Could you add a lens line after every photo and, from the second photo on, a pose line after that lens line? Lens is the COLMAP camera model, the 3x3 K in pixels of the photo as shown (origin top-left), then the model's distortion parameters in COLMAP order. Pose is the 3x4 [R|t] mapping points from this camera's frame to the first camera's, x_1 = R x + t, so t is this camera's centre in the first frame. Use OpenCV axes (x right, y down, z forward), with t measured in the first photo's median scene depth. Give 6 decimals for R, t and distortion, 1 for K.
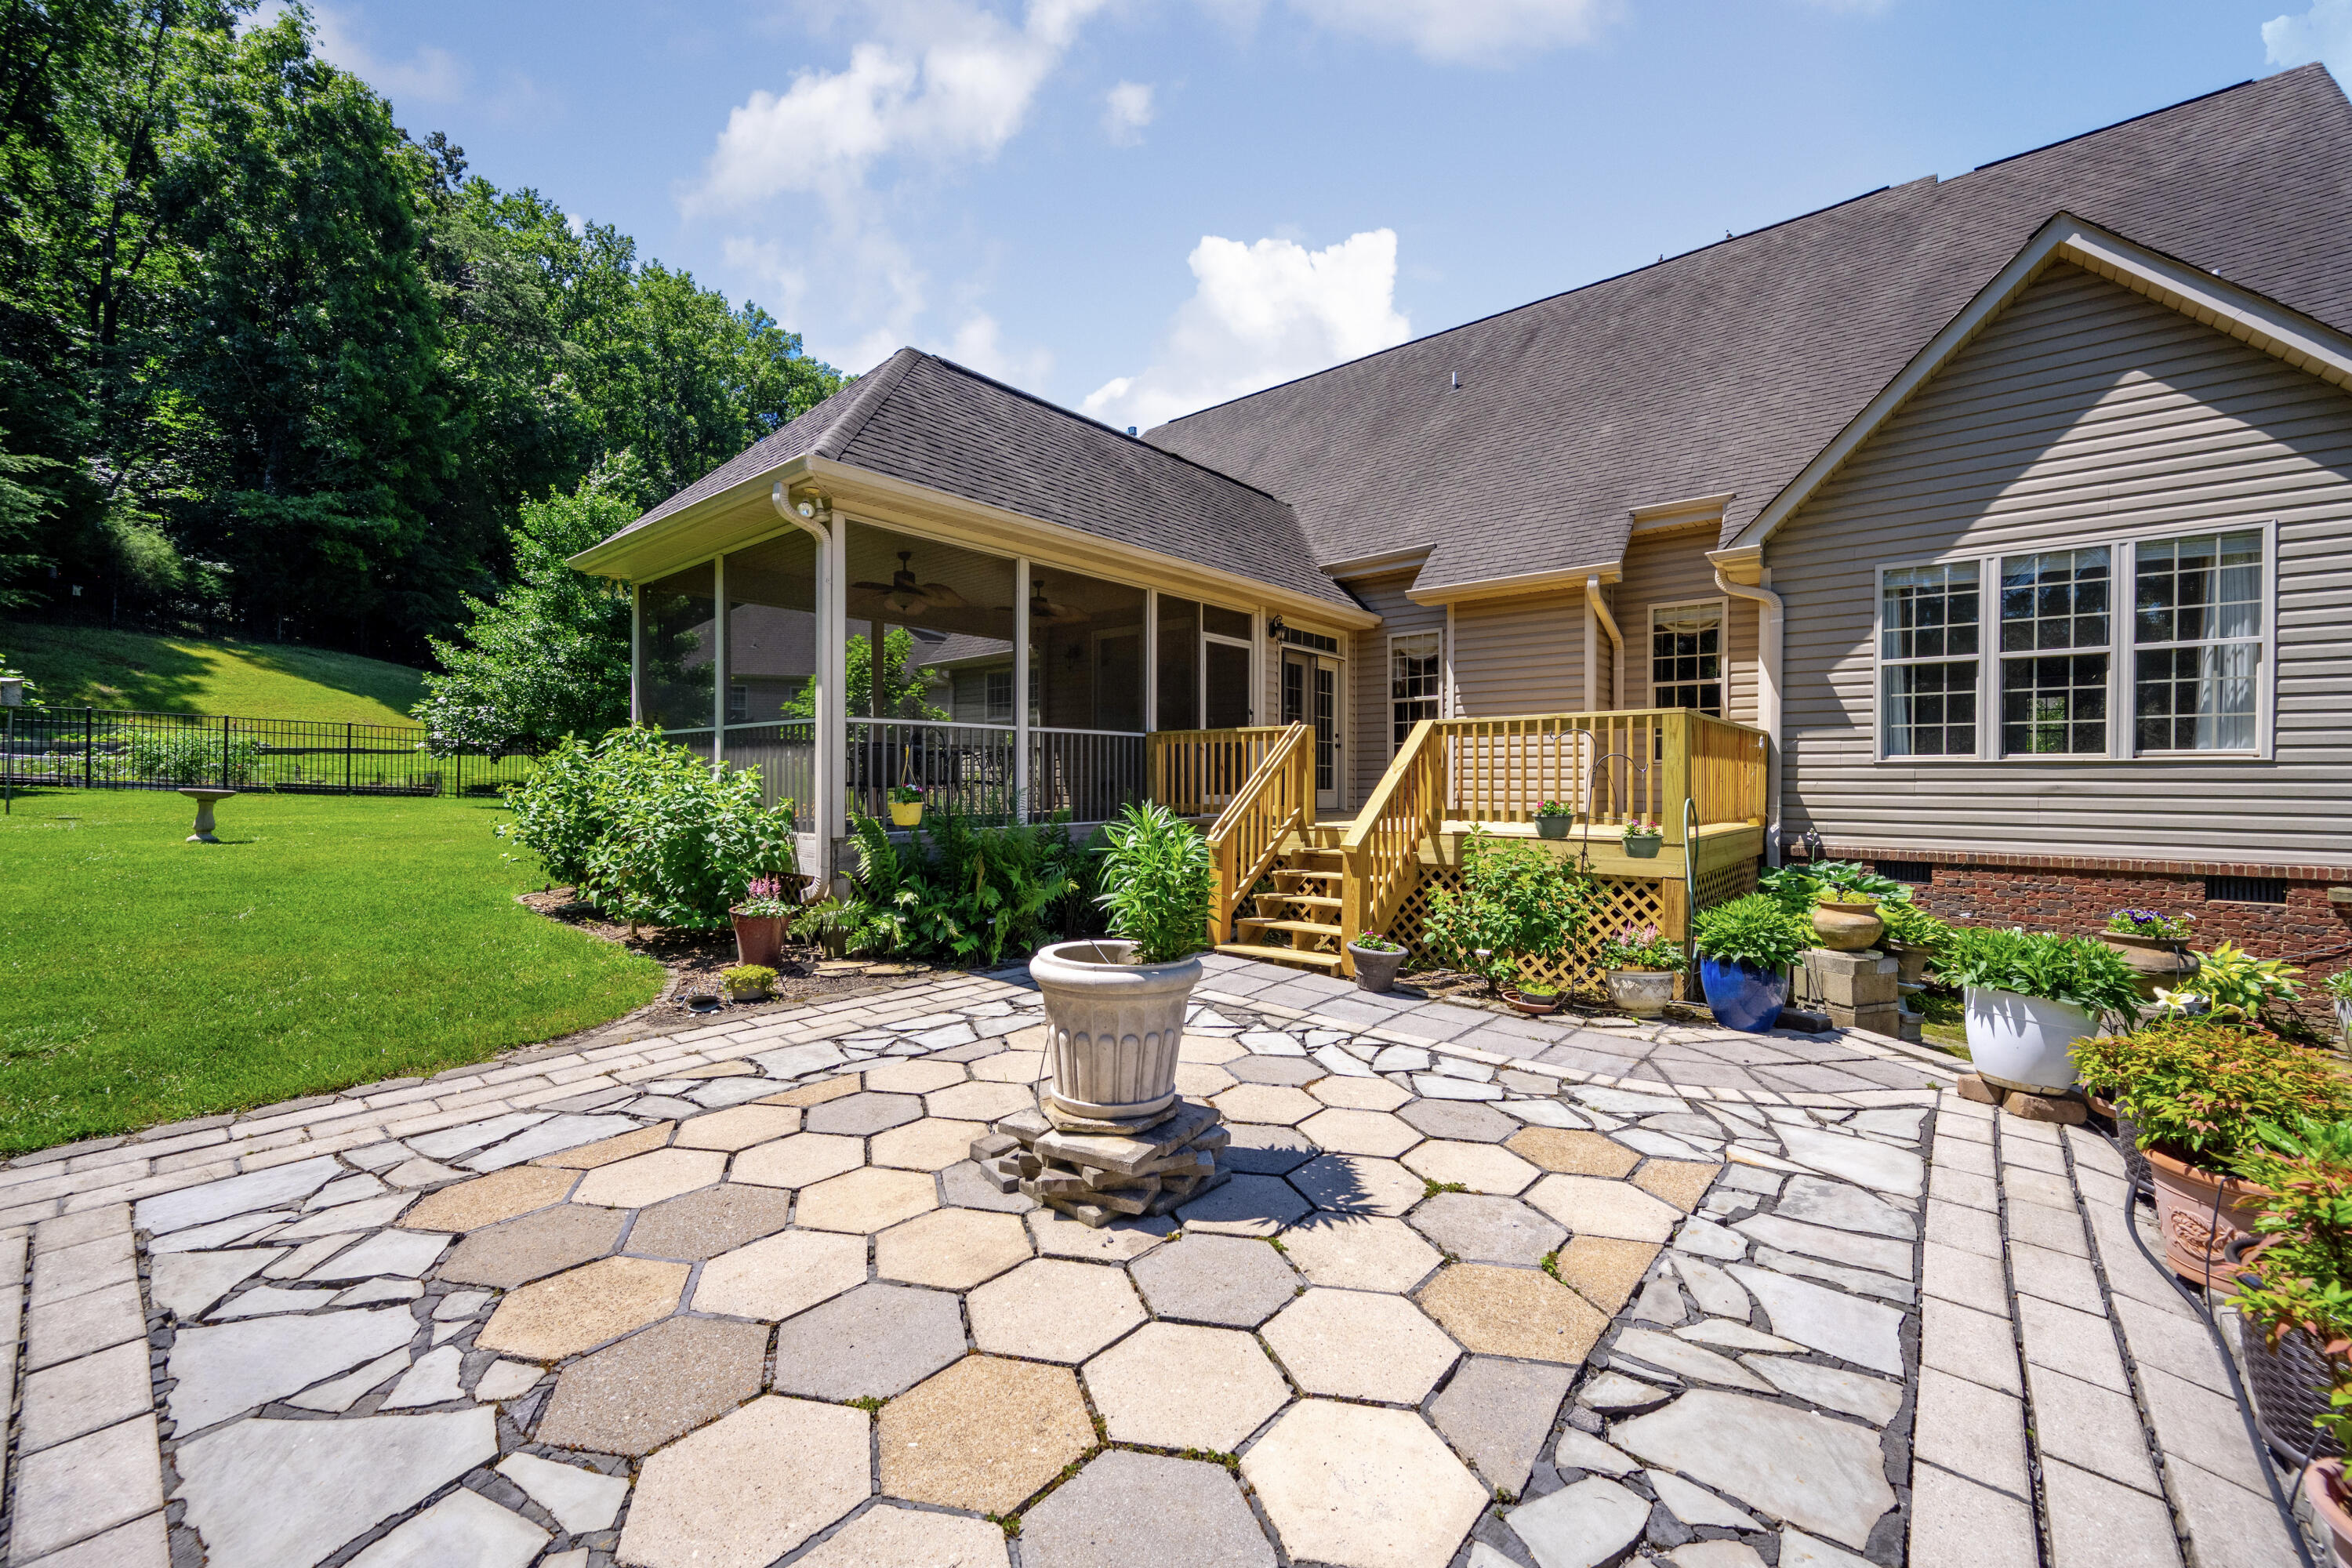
lens RADIAL K [[924.8, 0, 1176.0], [0, 924.8, 784.0], [0, 0, 1]] dist [-0.000212, 0.000067]
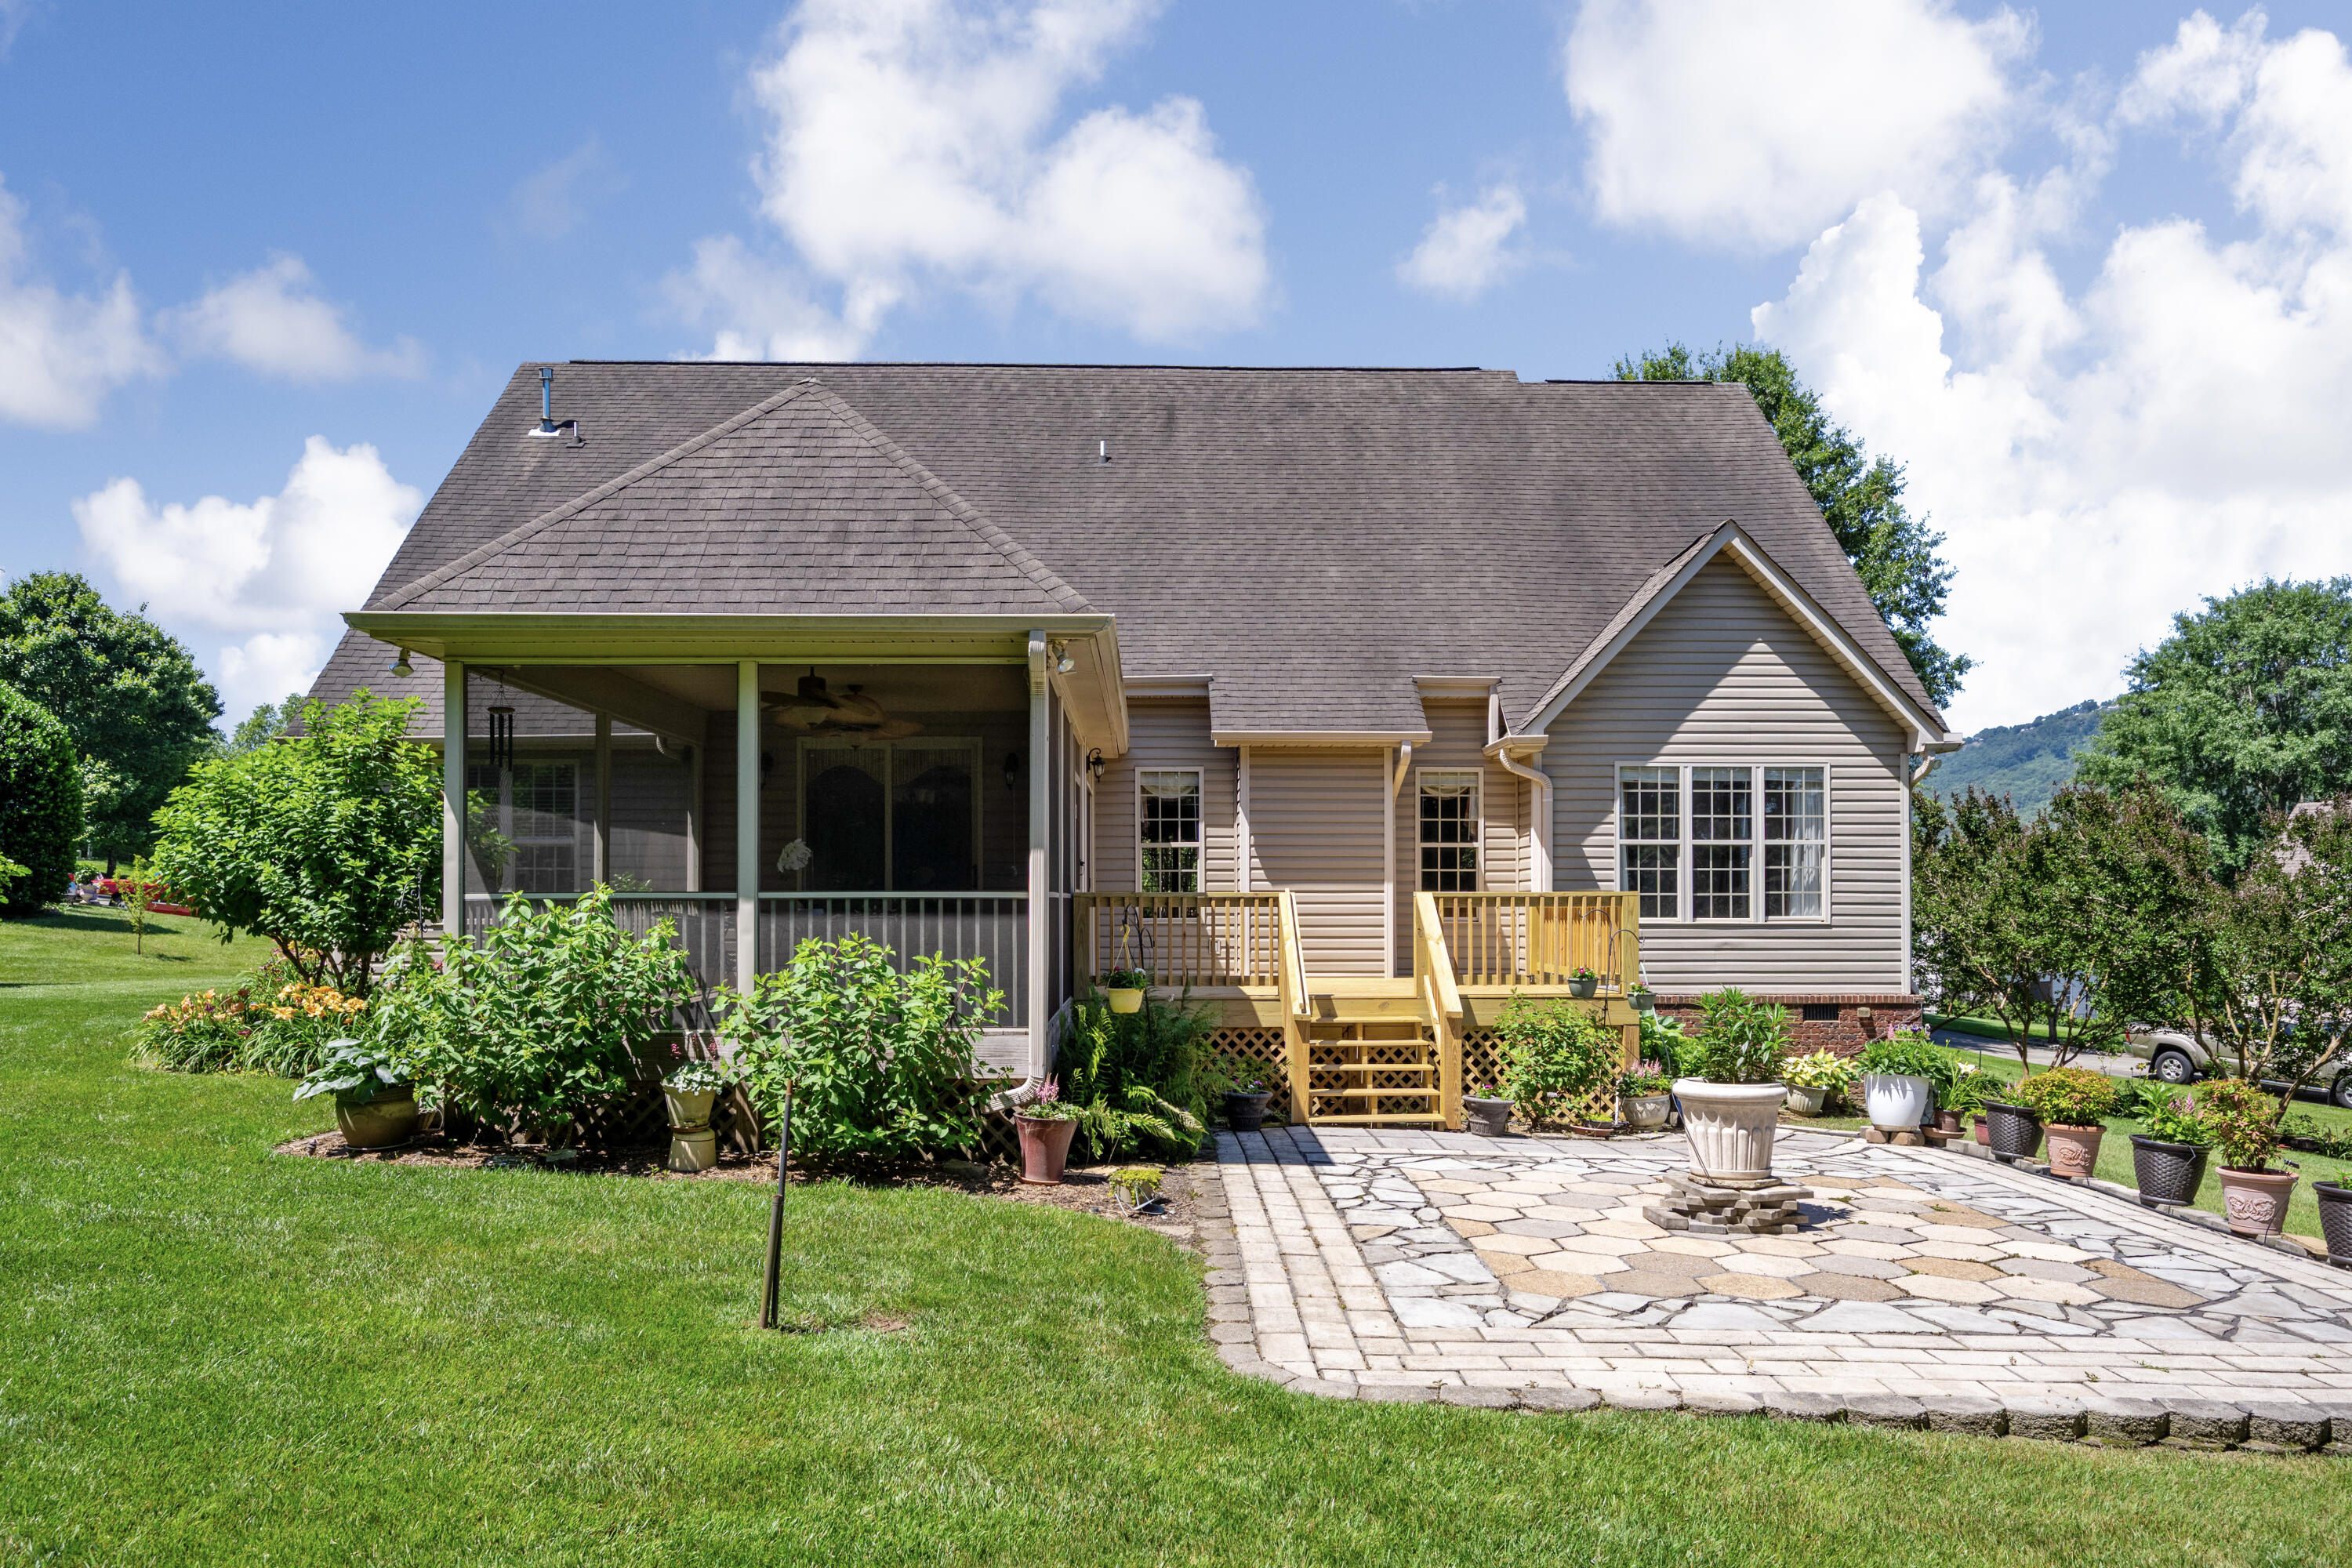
lens RADIAL K [[1531.3, 0, 1175.0], [0, 1531.3, 895.9], [0, 0, 1]] dist [-0.004227, -0.000865]
pose [[0.758668, 0.000523, 0.651477, -0.829415], [0.005481, 0.999959, -0.007187, -0.040480], [-0.651454, 0.009023, 0.758635, -0.123480]]
